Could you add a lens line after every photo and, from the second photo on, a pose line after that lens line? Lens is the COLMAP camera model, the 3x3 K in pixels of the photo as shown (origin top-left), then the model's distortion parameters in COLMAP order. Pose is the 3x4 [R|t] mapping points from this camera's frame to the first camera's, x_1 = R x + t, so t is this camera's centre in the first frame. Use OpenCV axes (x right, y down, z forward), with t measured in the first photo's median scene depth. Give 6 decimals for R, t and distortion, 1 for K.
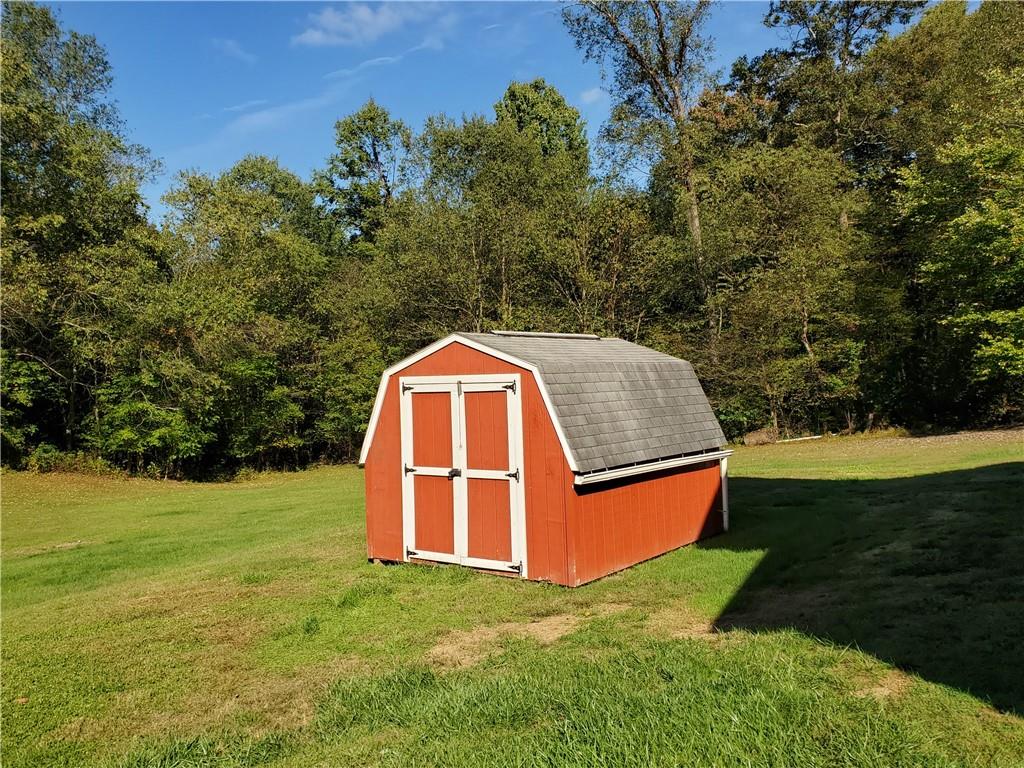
lens RADIAL K [[871.9, 0, 512.7], [0, 871.9, 366.8], [0, 0, 1]] dist [0.010216, 0.009848]
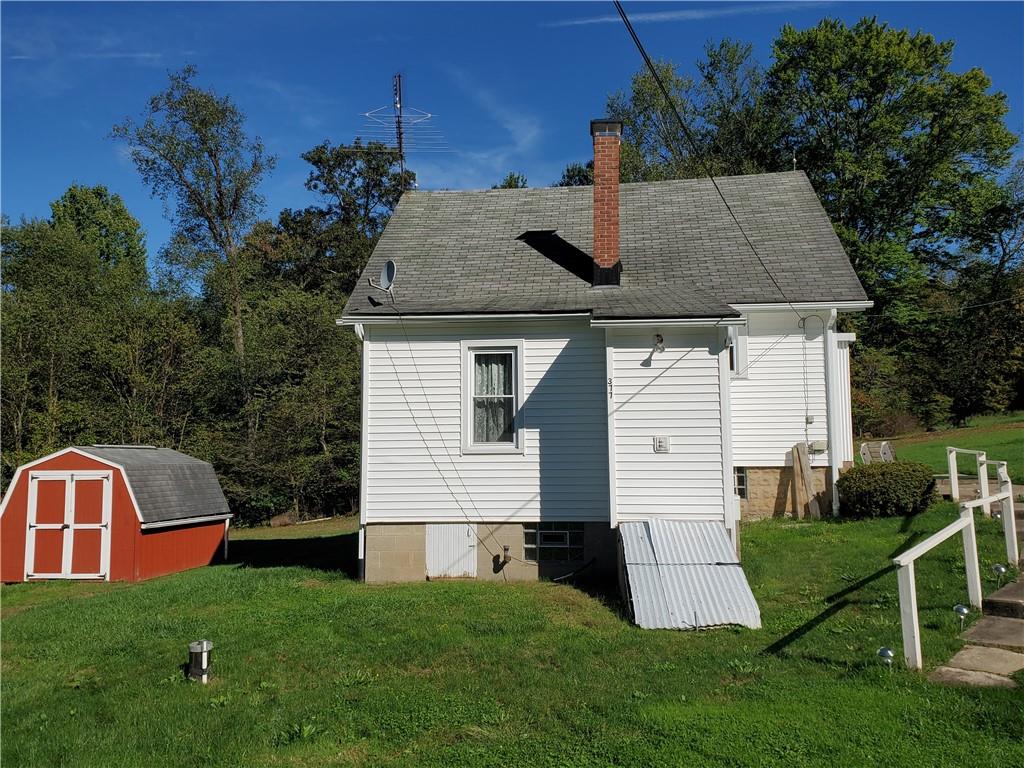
lens RADIAL K [[871.9, 0, 512.7], [0, 871.9, 366.8], [0, 0, 1]] dist [0.010216, 0.009848]
pose [[0.876366, 0.072362, 0.476178, -0.036576], [-0.022905, 0.993792, -0.108867, -0.007119], [-0.481100, 0.084501, 0.872584, -0.263107]]
